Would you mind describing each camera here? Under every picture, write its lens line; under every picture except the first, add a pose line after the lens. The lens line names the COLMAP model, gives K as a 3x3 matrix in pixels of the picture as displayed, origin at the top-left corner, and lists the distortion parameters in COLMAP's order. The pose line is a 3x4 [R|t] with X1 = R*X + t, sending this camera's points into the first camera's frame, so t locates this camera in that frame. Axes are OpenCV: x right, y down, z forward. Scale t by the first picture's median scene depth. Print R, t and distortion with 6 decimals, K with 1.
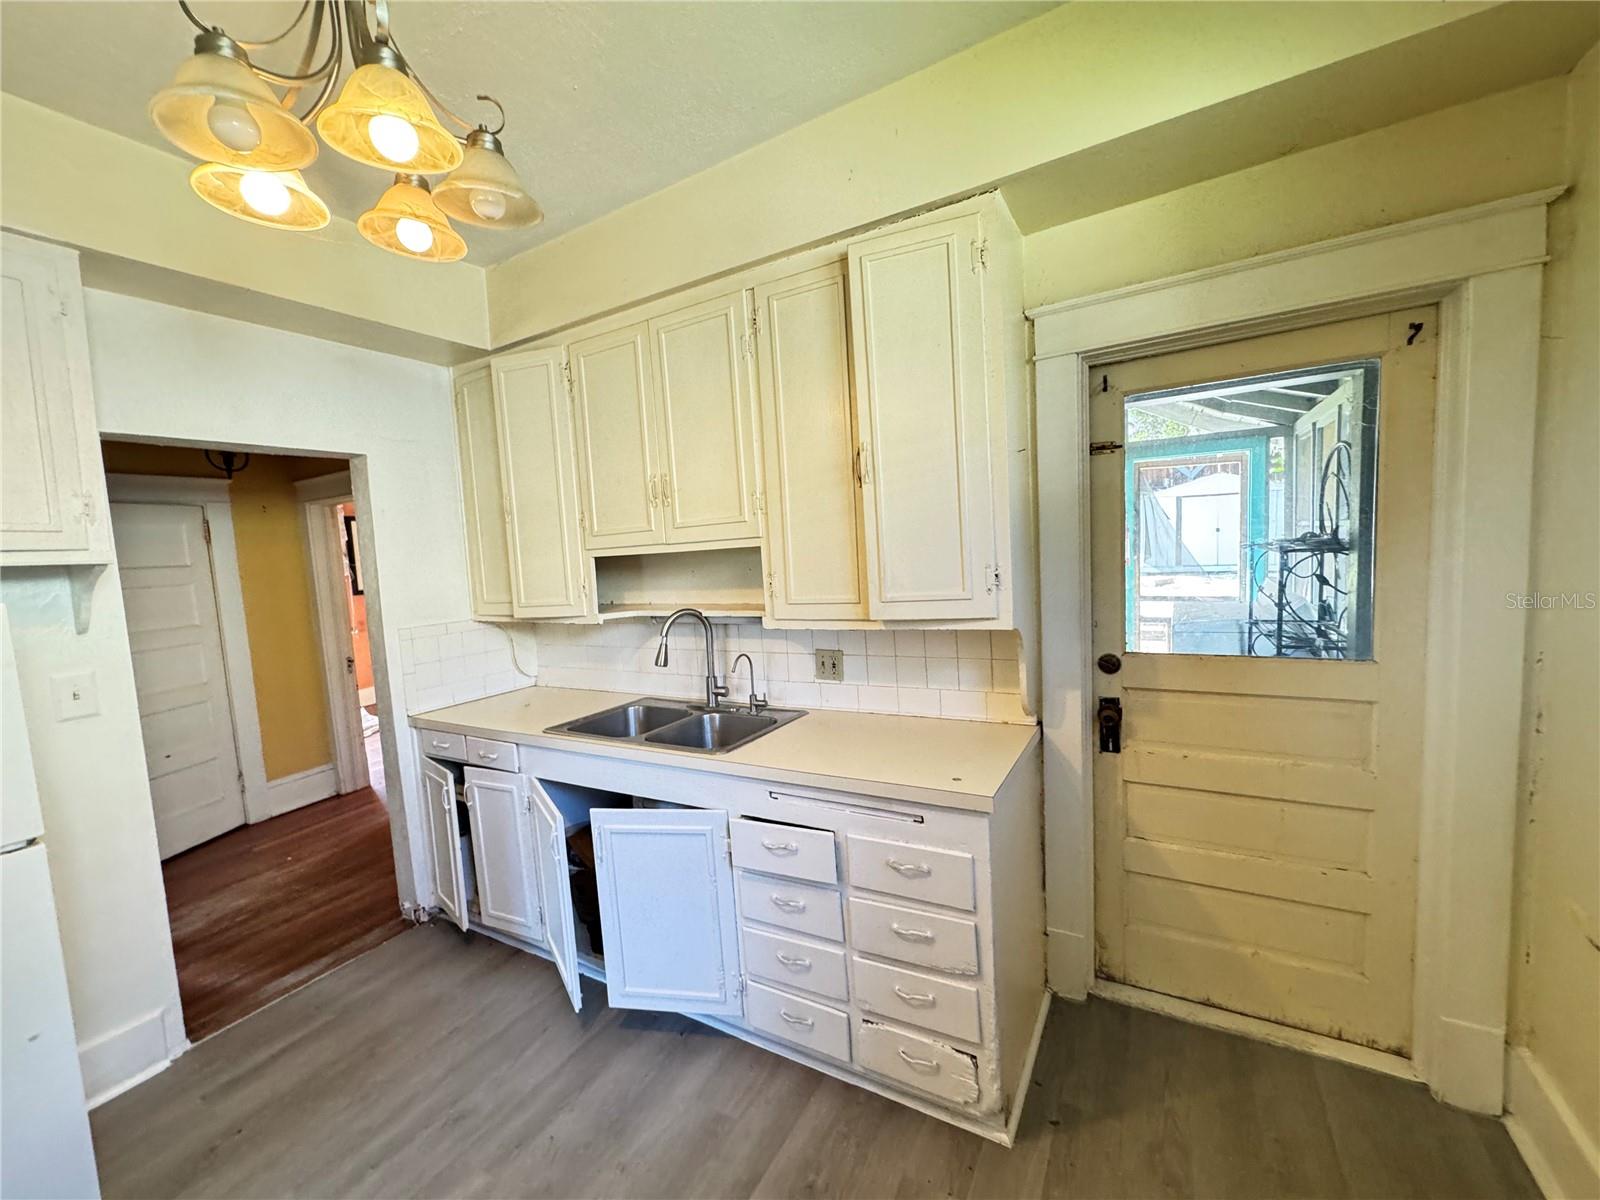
lens RADIAL K [[637.9, 0, 800.0], [0, 637.9, 600.0], [0, 0, 1]] dist [-0.000430, -0.000159]
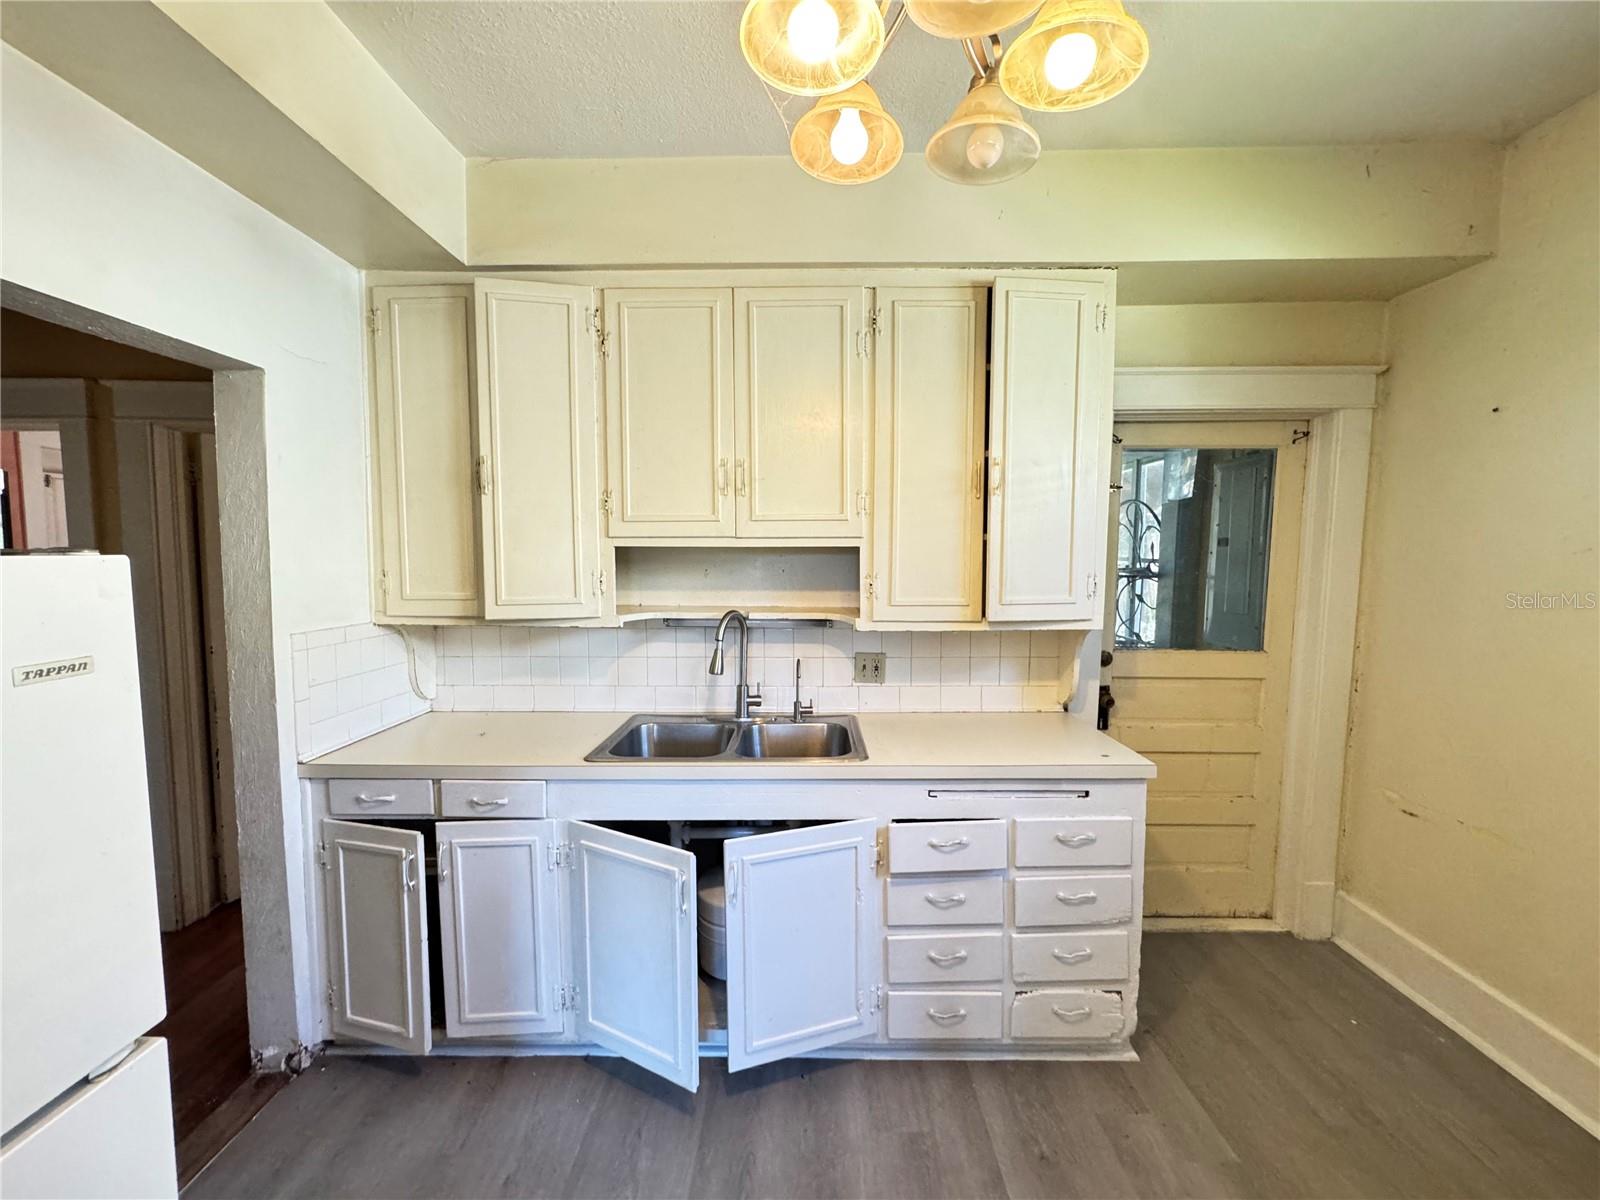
lens RADIAL K [[637.9, 0, 800.0], [0, 637.9, 600.0], [0, 0, 1]] dist [-0.000430, -0.000159]
pose [[0.870849, 0.026333, 0.490845, -0.649262], [-0.013175, 0.999456, -0.030243, 0.030320], [-0.491374, 0.019870, 0.870722, 0.197500]]
